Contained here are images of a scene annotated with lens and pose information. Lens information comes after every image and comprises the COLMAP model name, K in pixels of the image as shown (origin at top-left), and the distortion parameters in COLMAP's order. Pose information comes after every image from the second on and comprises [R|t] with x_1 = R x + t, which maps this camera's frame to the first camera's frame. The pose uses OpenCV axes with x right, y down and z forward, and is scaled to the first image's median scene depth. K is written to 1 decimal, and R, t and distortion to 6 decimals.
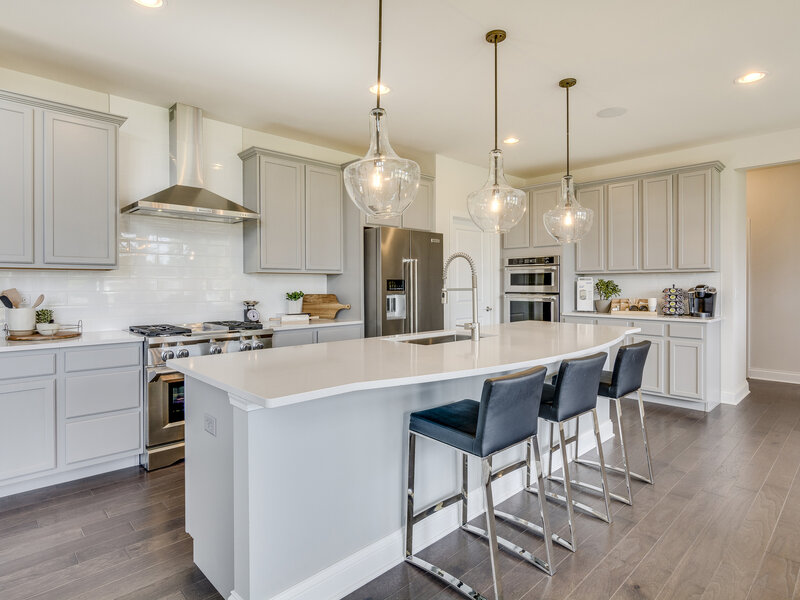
lens RADIAL K [[455.0, 0, 405.6], [0, 455.0, 287.1], [0, 0, 1]] dist [-0.000178, 0.001194]
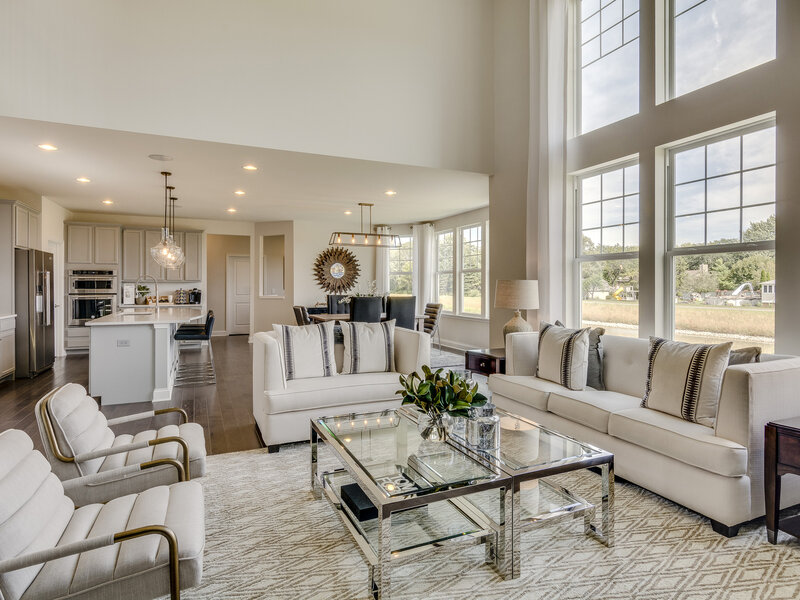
lens RADIAL K [[455.0, 0, 401.5], [0, 455.0, 293.0], [0, 0, 1]] dist [-0.000178, 0.001194]
pose [[0.334139, -0.014866, 0.942407, -0.868919], [0.003126, 0.999888, 0.014665, -0.009269], [-0.942519, -0.001954, 0.334148, -0.503696]]
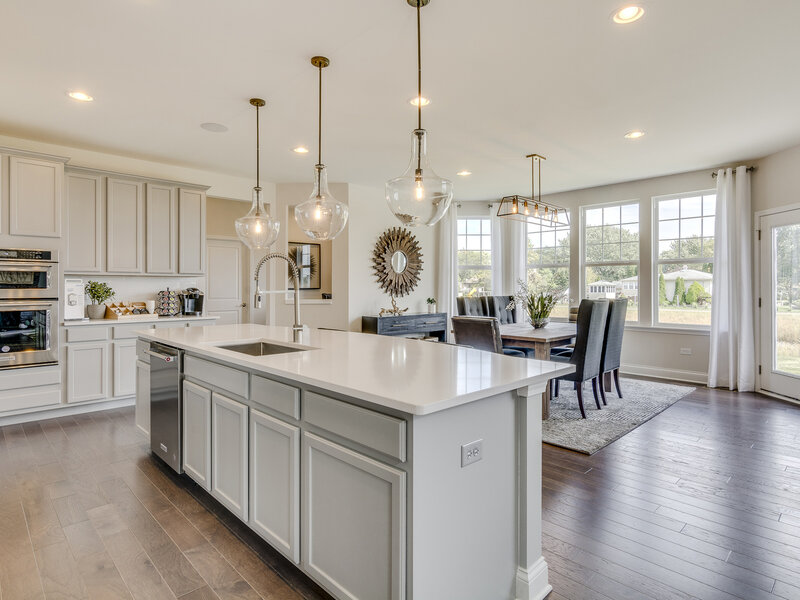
lens RADIAL K [[455.0, 0, 396.6], [0, 455.0, 292.2], [0, 0, 1]] dist [-0.000178, 0.001194]
pose [[0.026162, -0.012104, 0.999584, -0.450176], [0.002601, 0.999924, 0.012040, -0.005302], [-0.999654, 0.002284, 0.026192, 0.399222]]
